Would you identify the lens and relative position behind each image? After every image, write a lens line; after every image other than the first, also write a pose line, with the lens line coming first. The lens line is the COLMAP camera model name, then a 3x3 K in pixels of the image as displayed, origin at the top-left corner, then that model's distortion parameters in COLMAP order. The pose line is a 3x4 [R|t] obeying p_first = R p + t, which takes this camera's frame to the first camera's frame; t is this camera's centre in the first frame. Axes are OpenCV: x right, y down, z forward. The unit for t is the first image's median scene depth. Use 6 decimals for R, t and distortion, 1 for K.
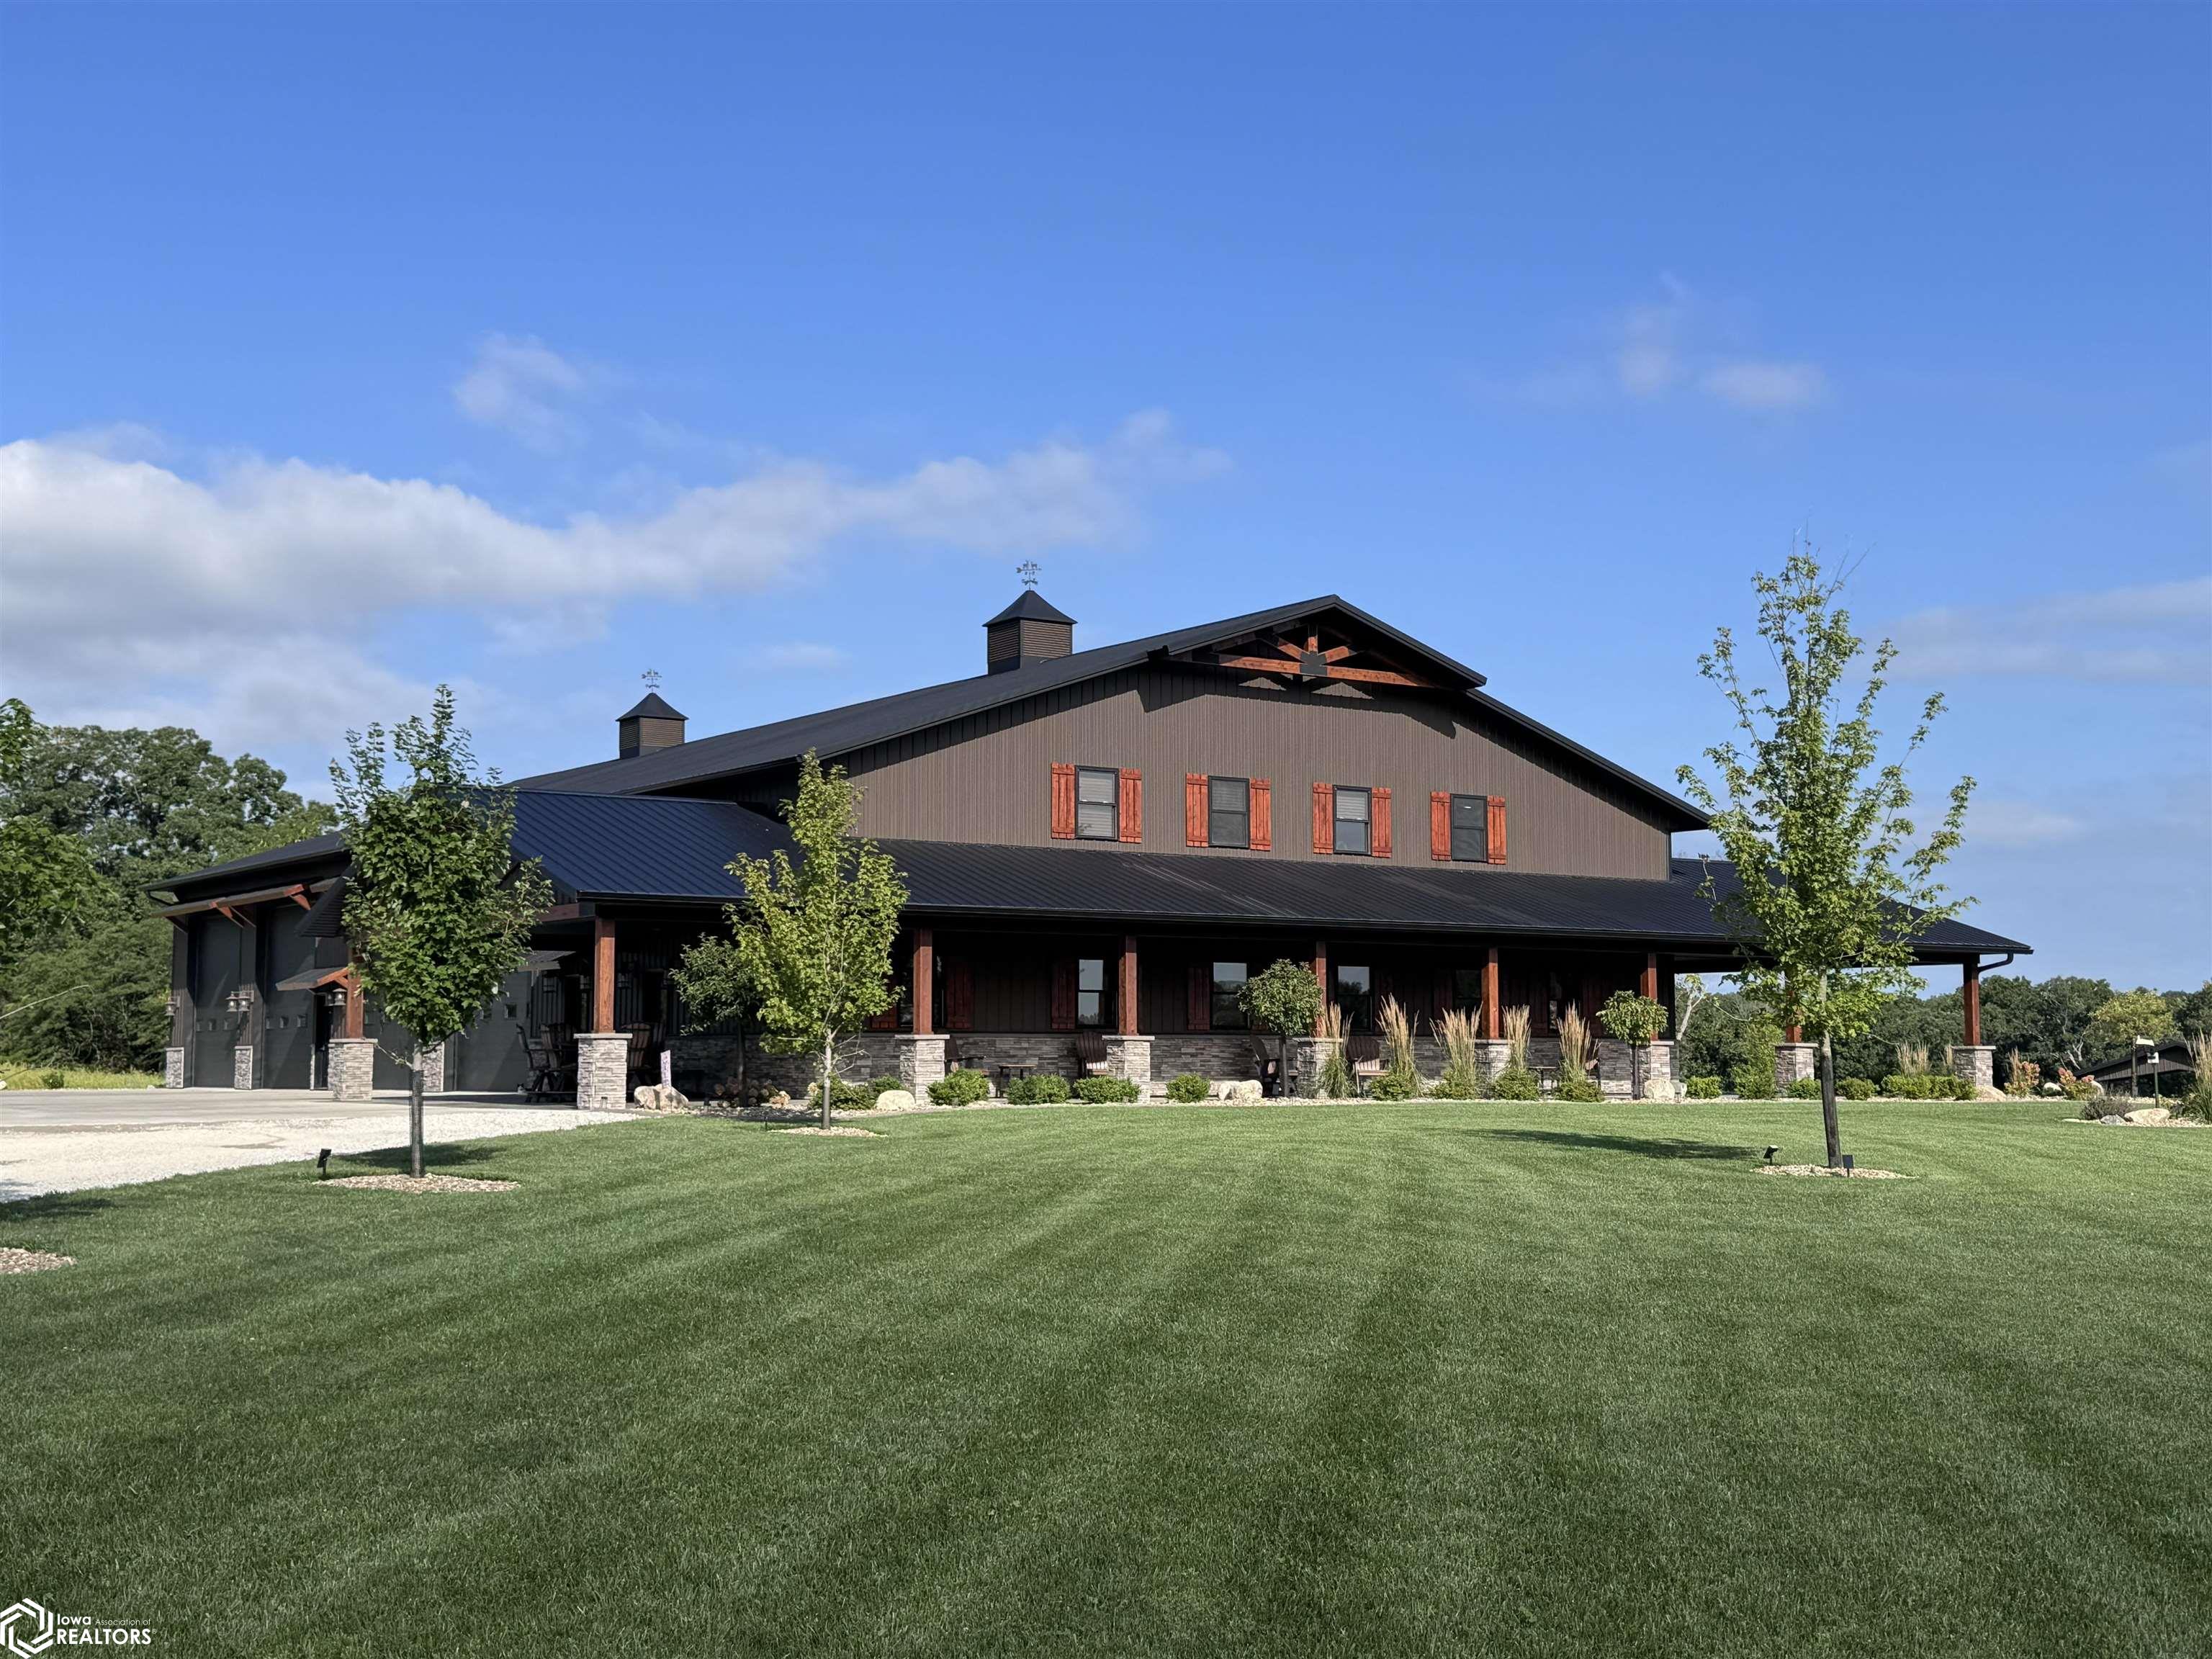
lens RADIAL K [[2684.5, 0, 1105.2], [0, 2684.5, 830.6], [0, 0, 1]] dist [-0.010481, 0.000000]
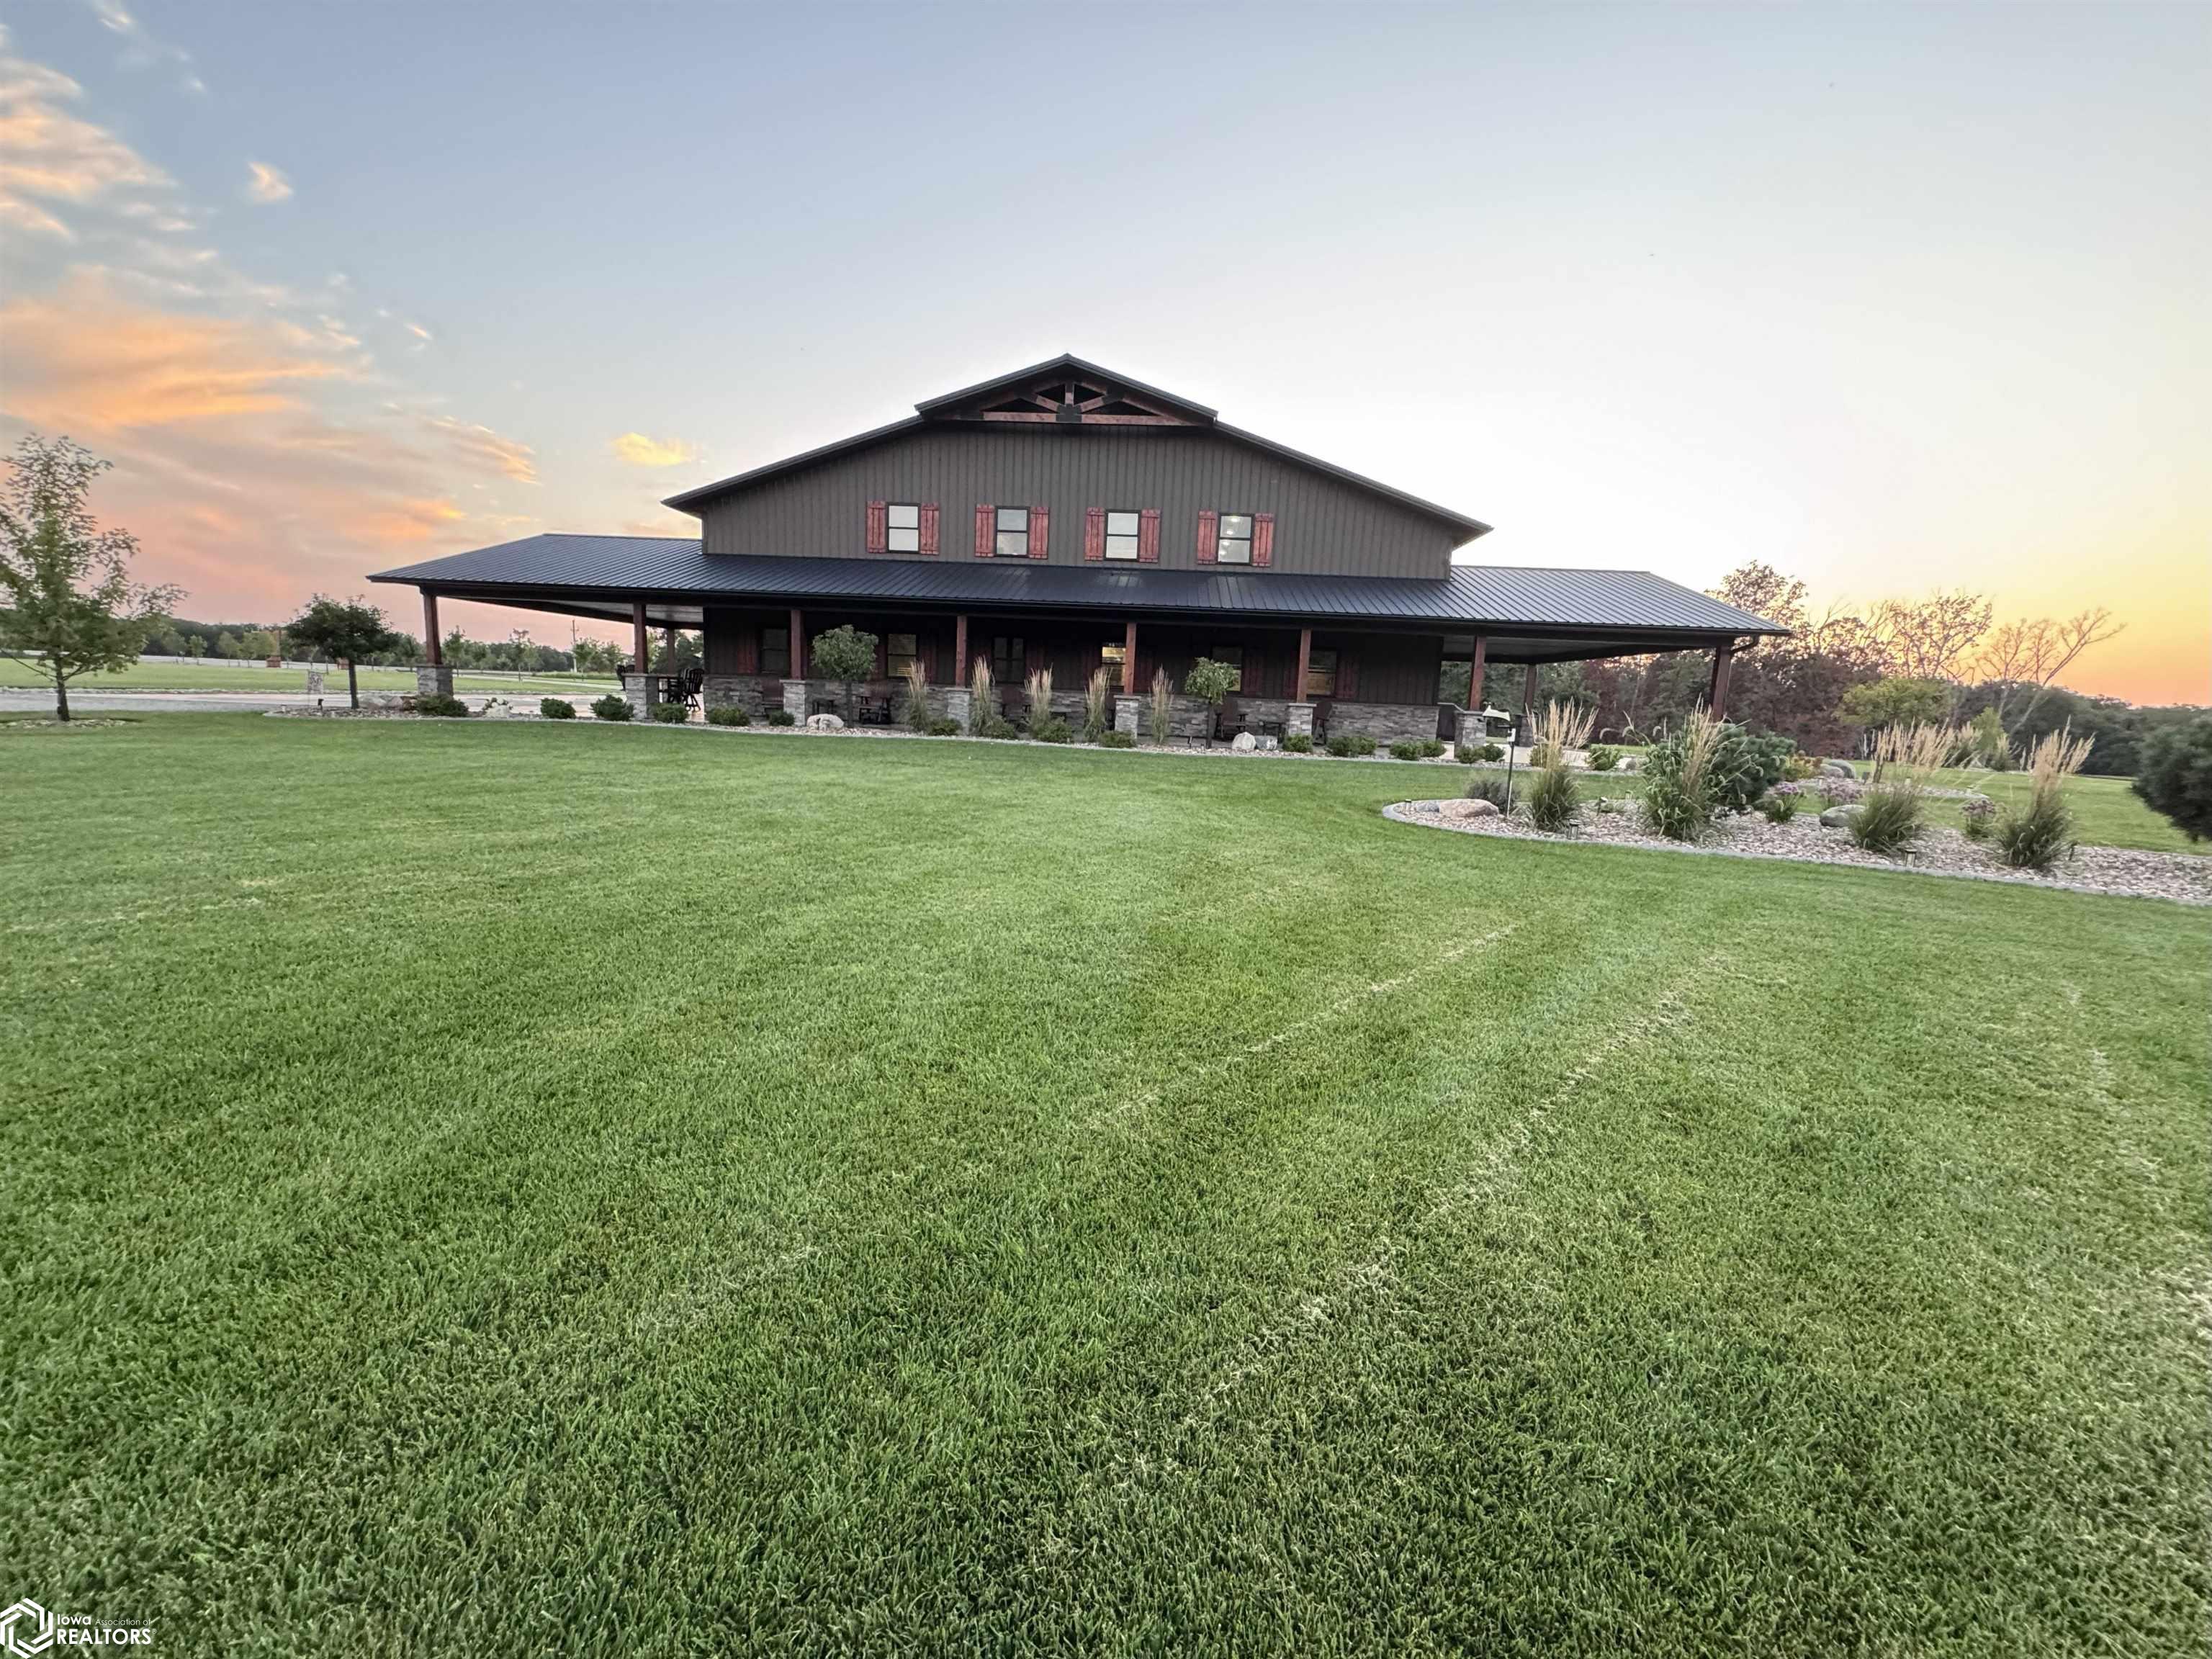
lens RADIAL K [[875.5, 0, 1101.2], [0, 875.5, 828.8], [0, 0, 1]] dist [-0.010579, 0.000075]
pose [[0.768795, 0.128526, -0.626446, 0.393401], [0.005519, 0.978225, 0.207472, 0.051557], [0.639471, -0.162961, 0.751346, 0.646439]]
